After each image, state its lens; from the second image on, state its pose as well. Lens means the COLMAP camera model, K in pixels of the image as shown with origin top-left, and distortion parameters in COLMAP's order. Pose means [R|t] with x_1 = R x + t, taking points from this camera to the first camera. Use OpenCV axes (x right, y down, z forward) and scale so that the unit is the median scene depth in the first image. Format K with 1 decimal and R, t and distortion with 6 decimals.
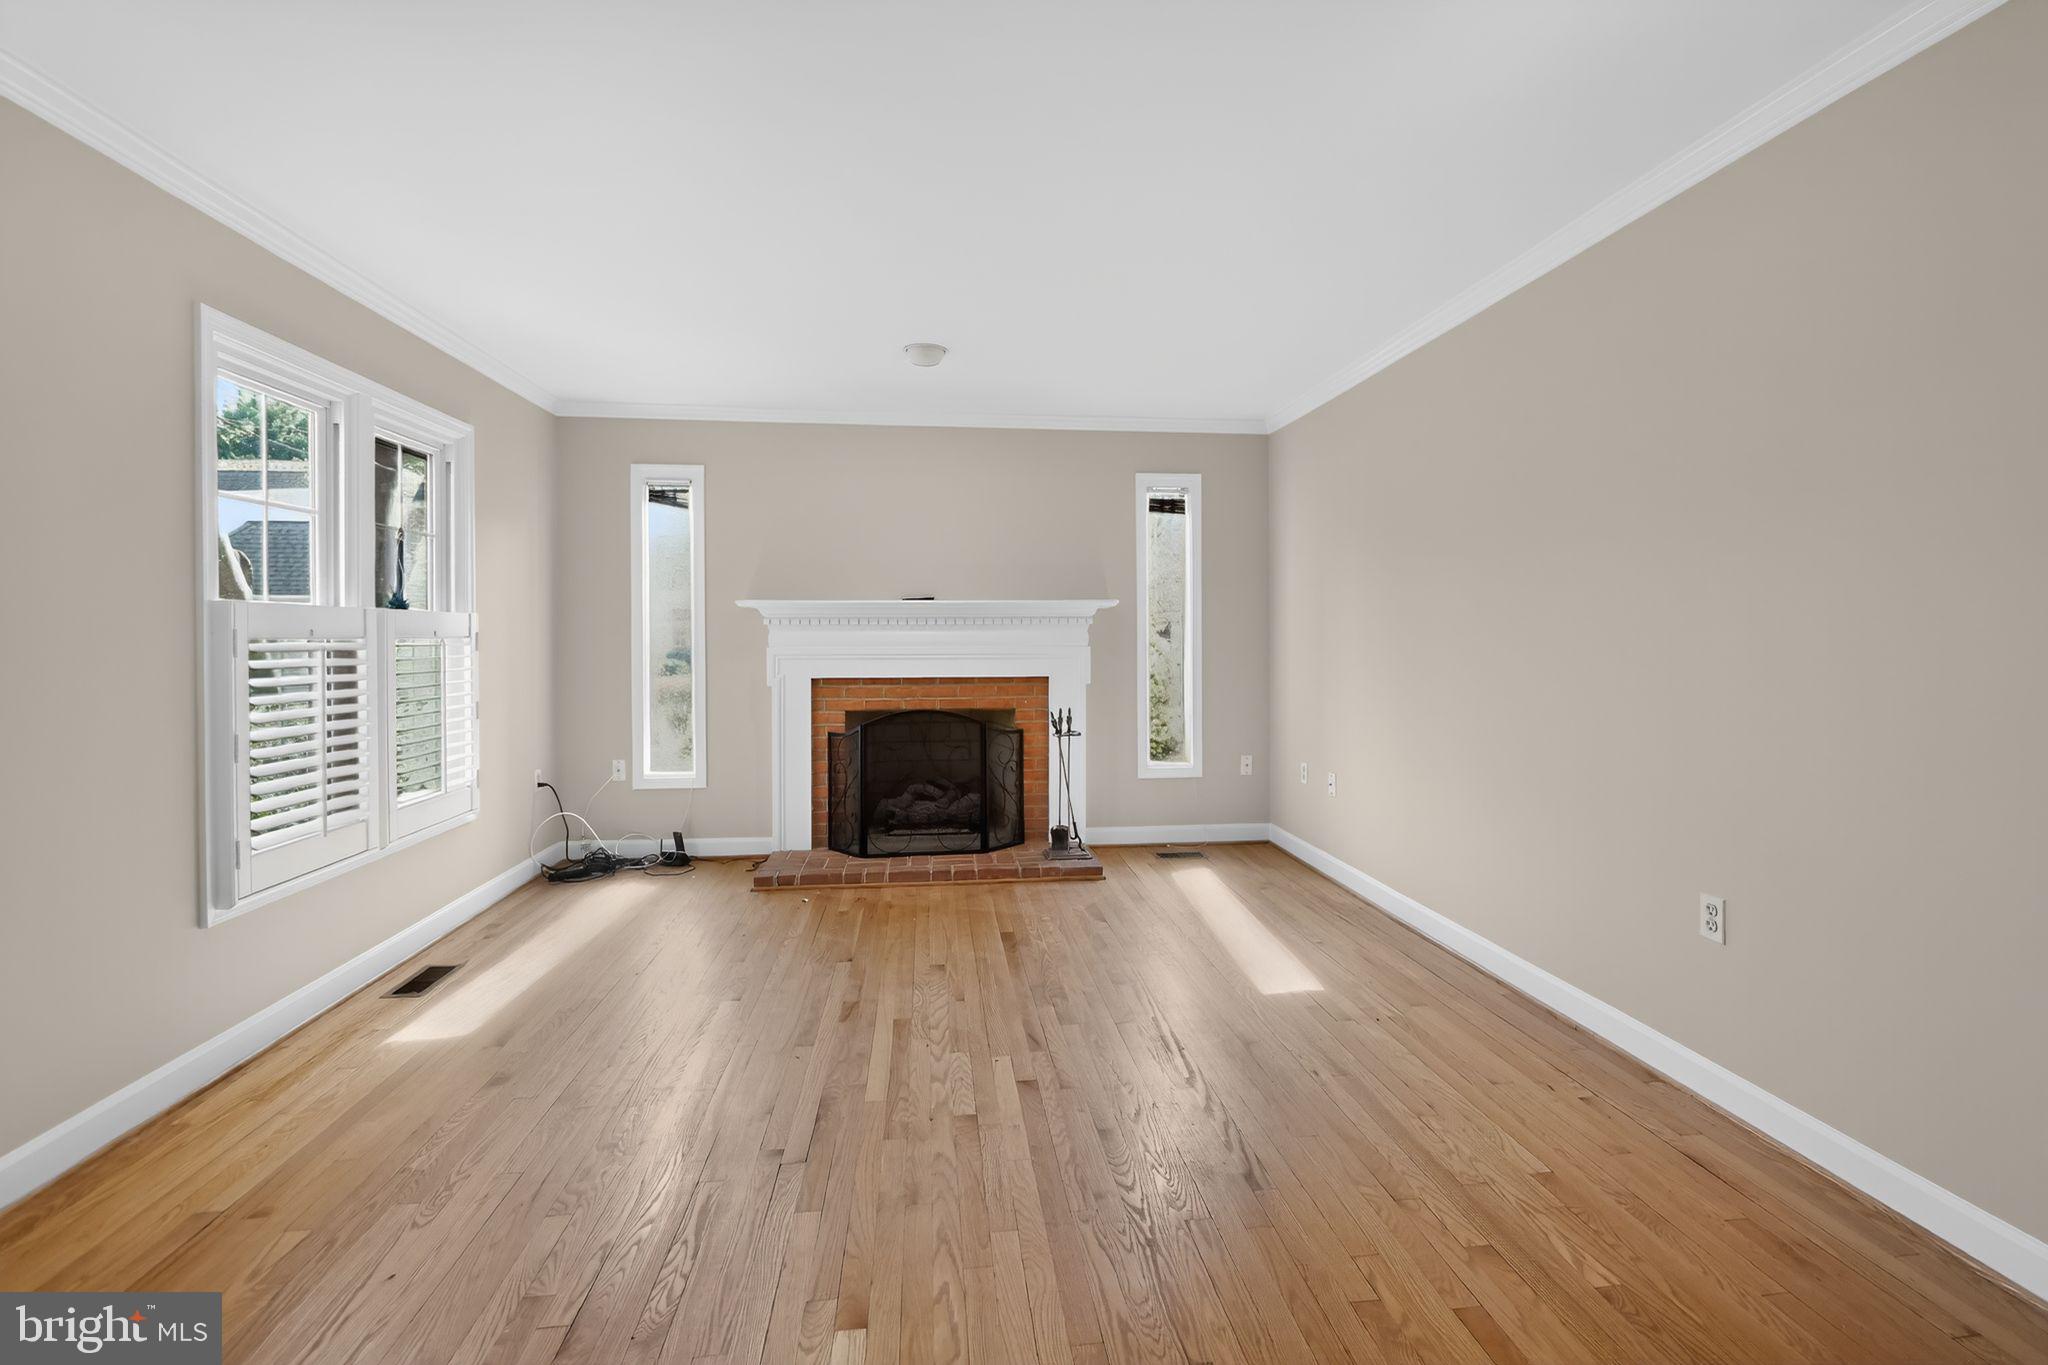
lens RADIAL K [[883.7, 0, 1027.6], [0, 883.7, 639.4], [0, 0, 1]] dist [-0.001452, -0.001491]
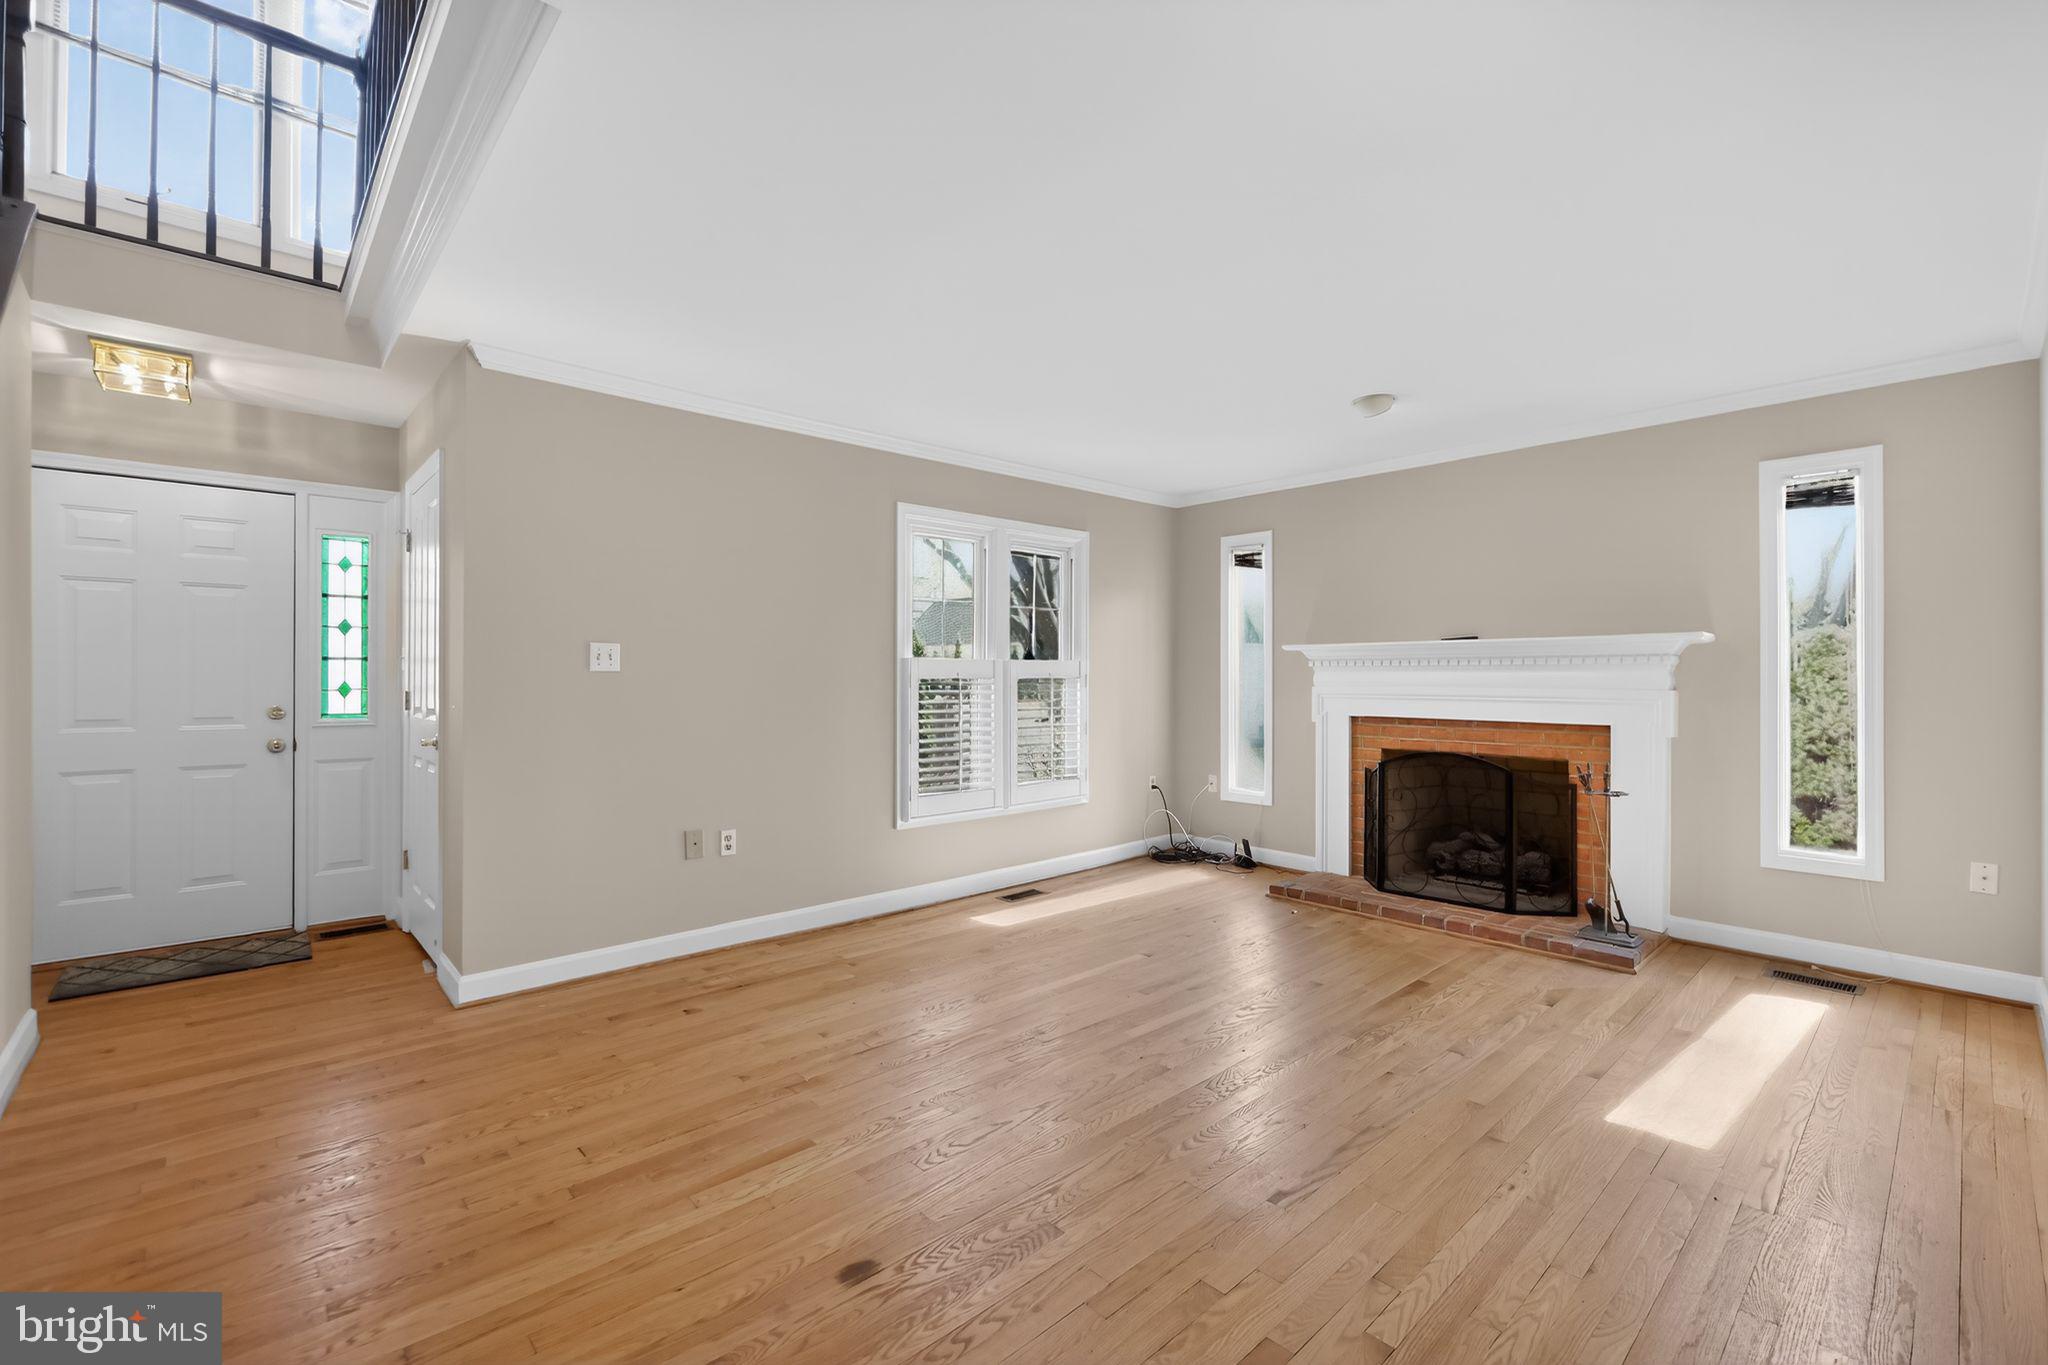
lens RADIAL K [[883.7, 0, 1032.1], [0, 883.7, 673.1], [0, 0, 1]] dist [-0.001452, -0.001491]
pose [[0.584174, -0.000271, -0.811629, 0.402838], [-0.004377, 0.999984, -0.003484, -0.002601], [0.811617, 0.005588, 0.584163, 0.061743]]
